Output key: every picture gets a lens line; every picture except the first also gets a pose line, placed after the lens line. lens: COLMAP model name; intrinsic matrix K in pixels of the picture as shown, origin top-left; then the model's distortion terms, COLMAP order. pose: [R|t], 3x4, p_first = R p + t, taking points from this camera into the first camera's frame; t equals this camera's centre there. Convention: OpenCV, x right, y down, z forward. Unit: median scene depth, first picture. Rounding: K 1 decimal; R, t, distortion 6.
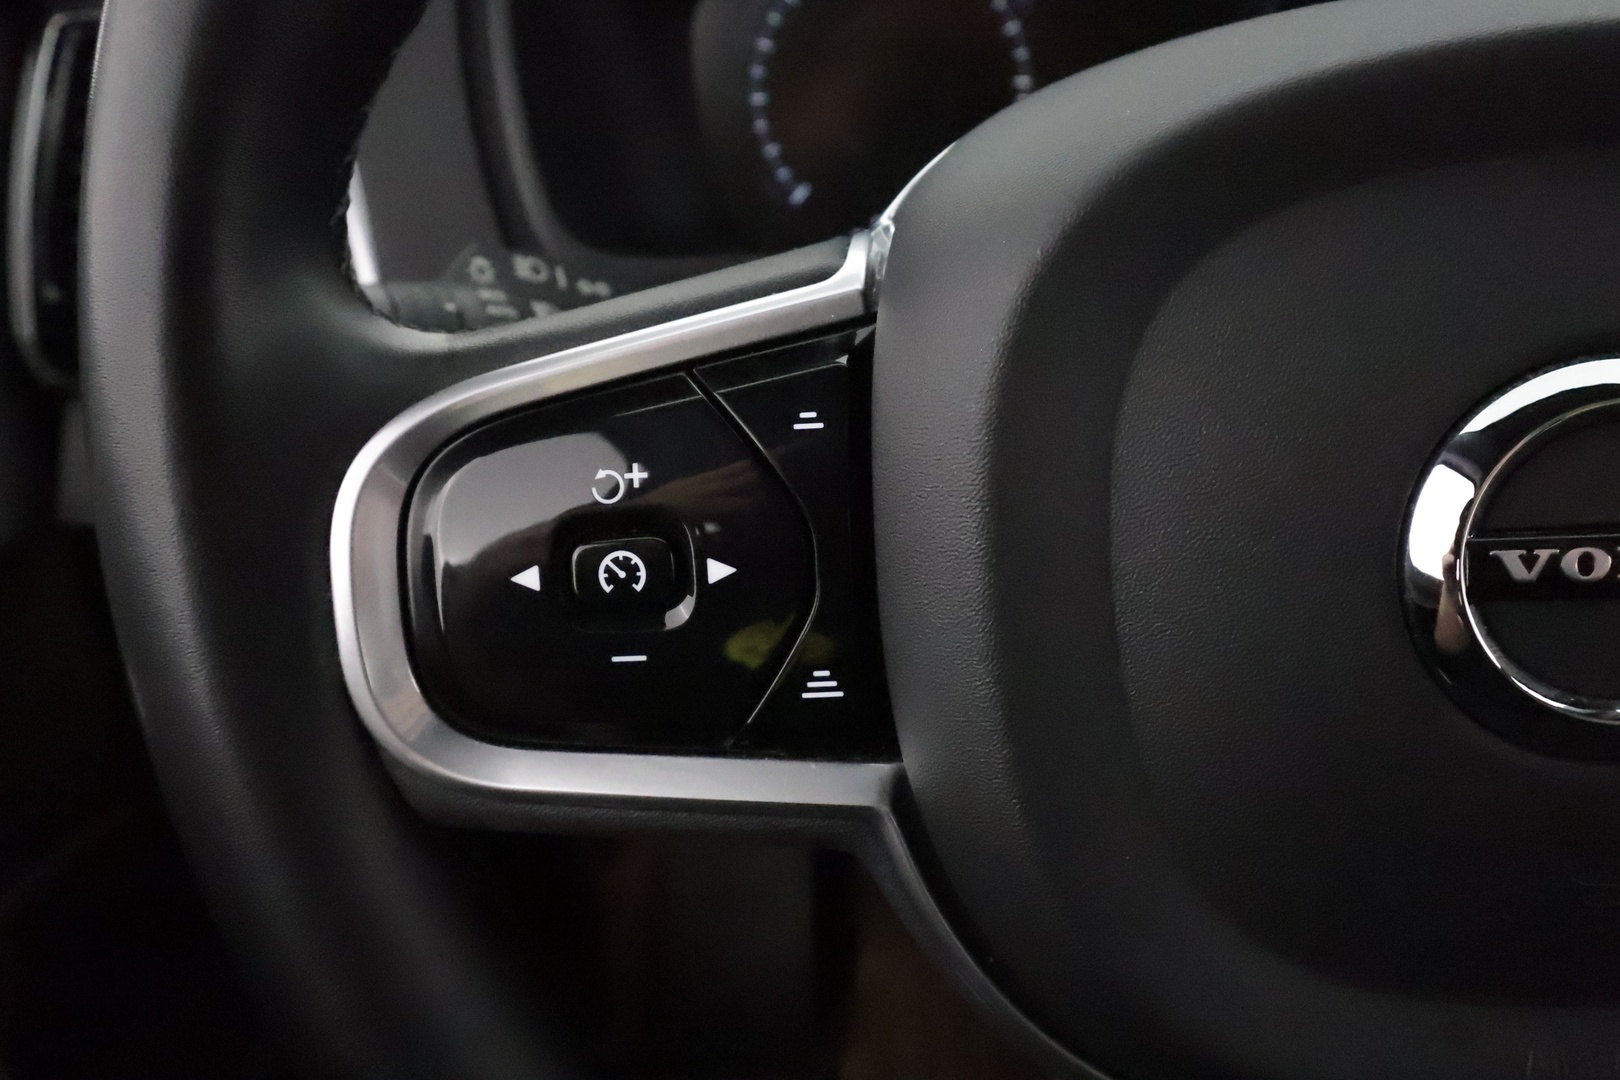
lens RADIAL K [[1286.4, 0, 811.1], [0, 1286.4, 546.7], [0, 0, 1]] dist [-0.004277, 0.005750]
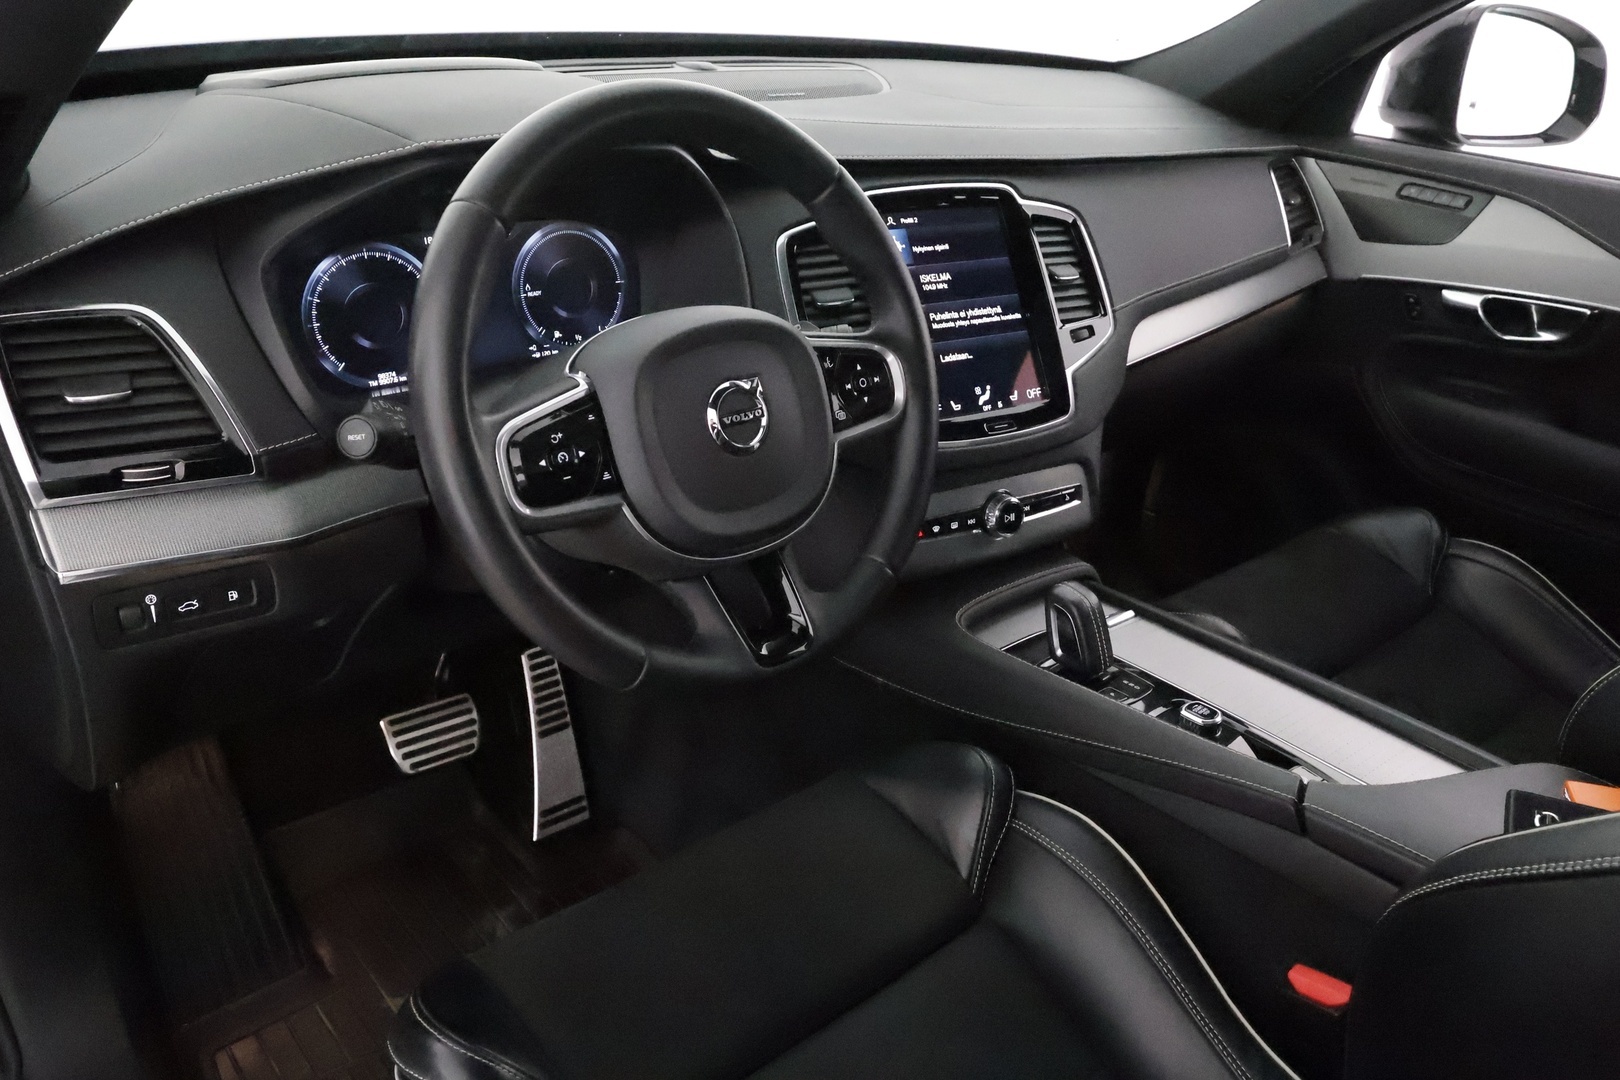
lens RADIAL K [[1255.7, 0, 807.5], [0, 1255.7, 556.7], [0, 0, 1]] dist [-0.002945, 0.000963]
pose [[0.706929, -0.206751, 0.676392, -2.416383], [0.255071, 0.966492, 0.028839, 0.417275], [-0.659690, 0.152141, 0.735977, -2.520529]]
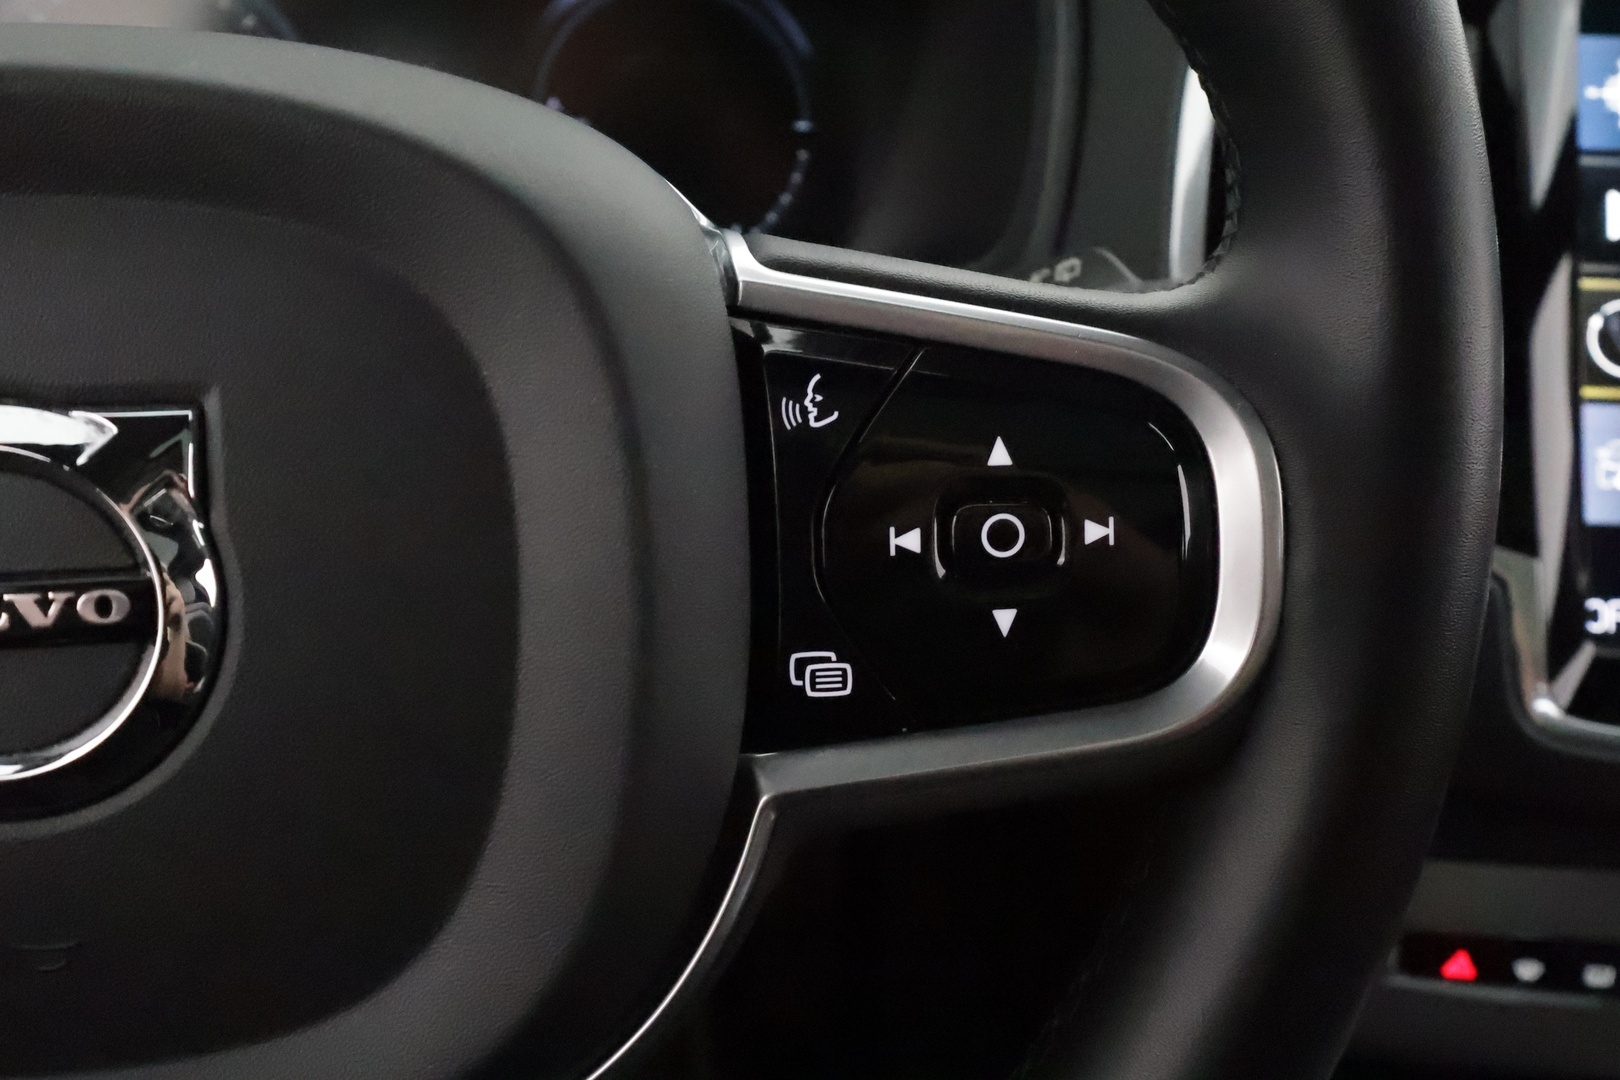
lens RADIAL K [[1286.4, 0, 811.1], [0, 1286.4, 546.7], [0, 0, 1]] dist [-0.004277, 0.005750]
pose [[0.977379, 0.002733, 0.211480, 0.860175], [0.005552, 0.999240, -0.038574, 0.000837], [-0.211425, 0.038875, 0.976621, -0.068077]]
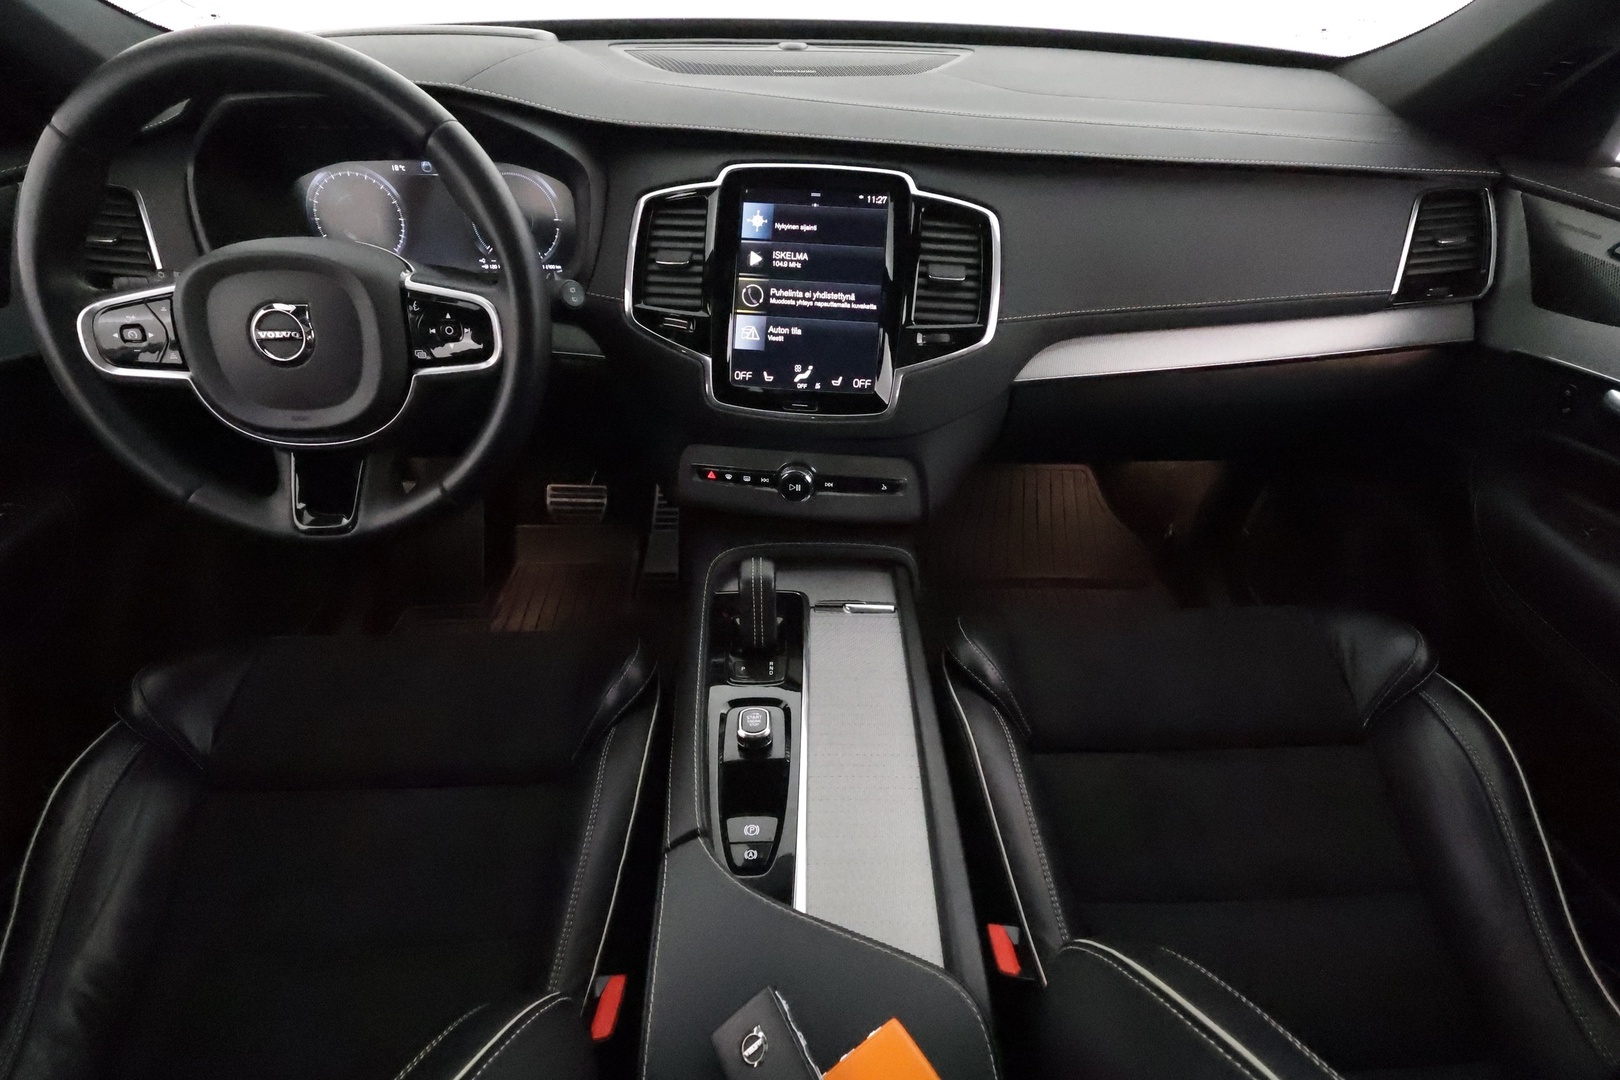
lens RADIAL K [[724.9, 0, 791.2], [0, 724.9, 537.2], [0, 0, 1]] dist [-0.002680, -0.000688]
pose [[0.991054, 0.008996, 0.133156, 2.291852], [-0.028253, 0.989254, 0.143454, 0.357510], [-0.130434, -0.145933, 0.980658, -2.621034]]
